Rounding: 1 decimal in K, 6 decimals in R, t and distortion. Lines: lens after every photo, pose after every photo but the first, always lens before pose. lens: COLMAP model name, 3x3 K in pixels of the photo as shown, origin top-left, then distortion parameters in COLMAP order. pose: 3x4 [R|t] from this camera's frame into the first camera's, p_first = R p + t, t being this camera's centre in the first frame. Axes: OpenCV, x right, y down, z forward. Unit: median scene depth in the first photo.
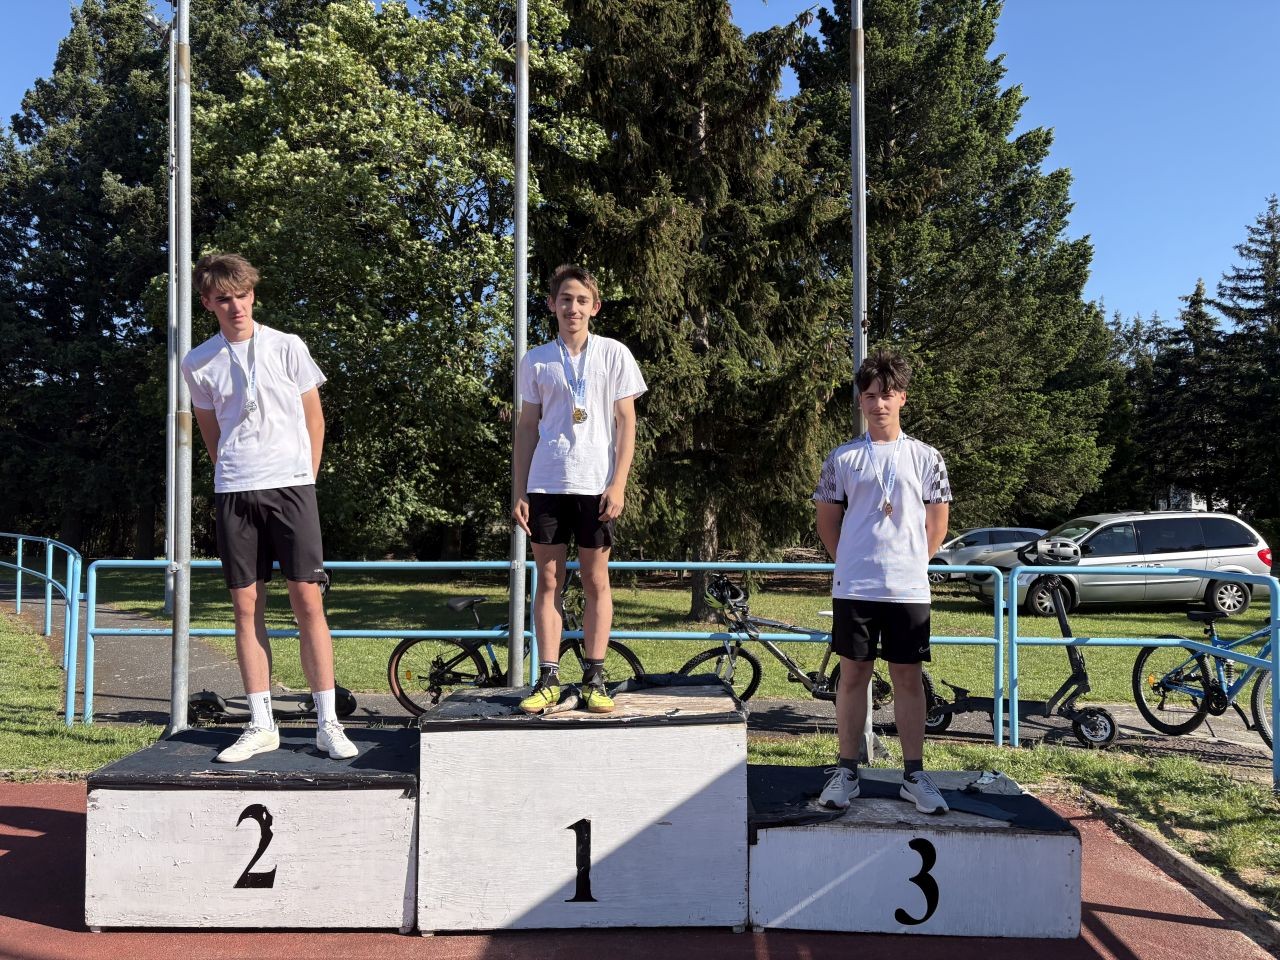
lens RADIAL K [[951.0, 0, 640.0], [0, 951.0, 480.0], [0, 0, 1]] dist [0.009151, -0.039408]
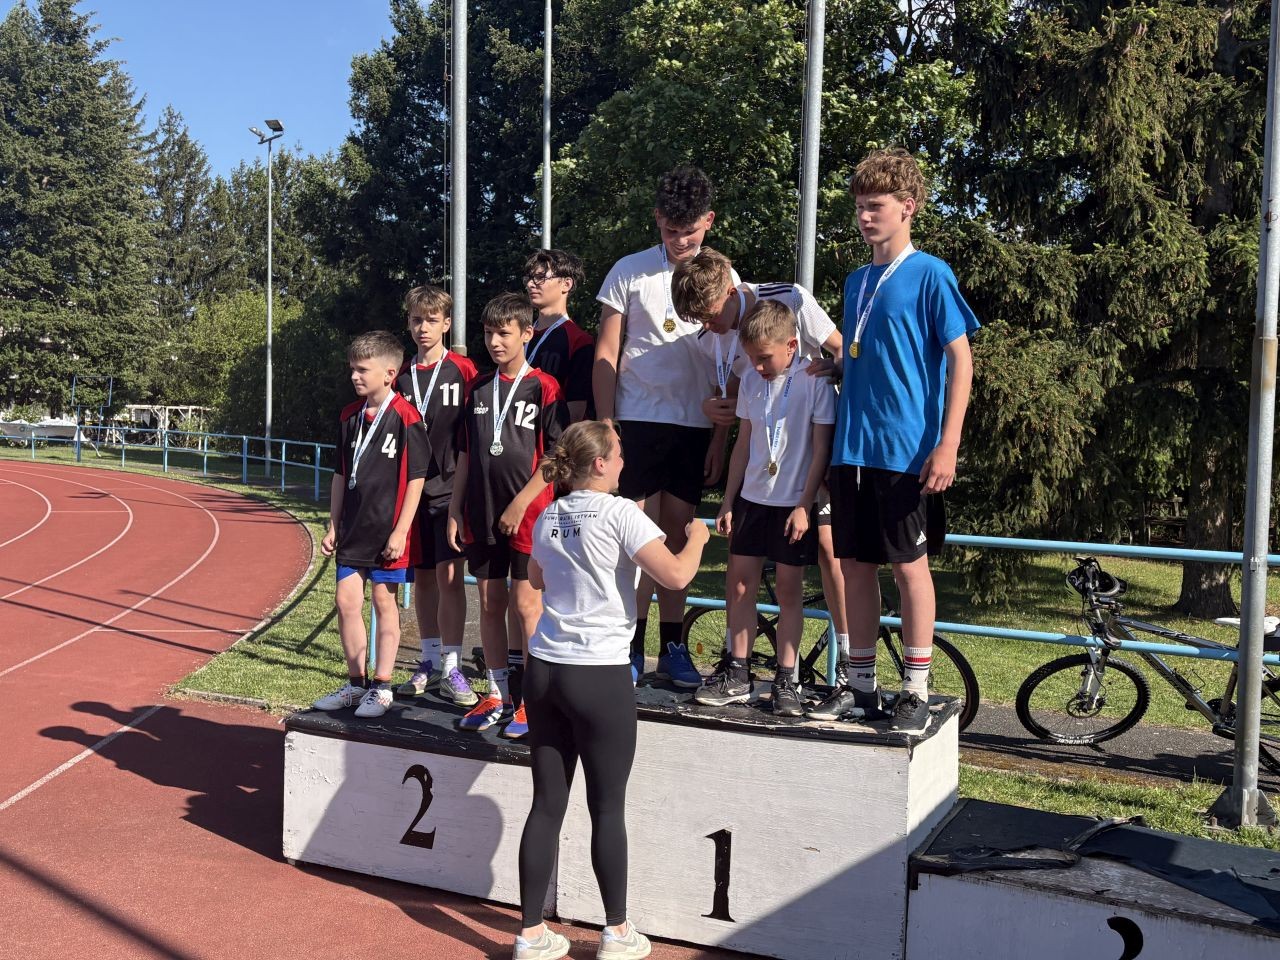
lens RADIAL K [[1323.2, 0, 640.0], [0, 1323.2, 480.0], [0, 0, 1]] dist [-0.002854, -0.129541]
pose [[0.898735, 0.038427, -0.436806, 0.398512], [-0.006680, 0.997237, 0.073986, -0.061962], [0.438442, -0.063576, 0.896508, -0.125263]]
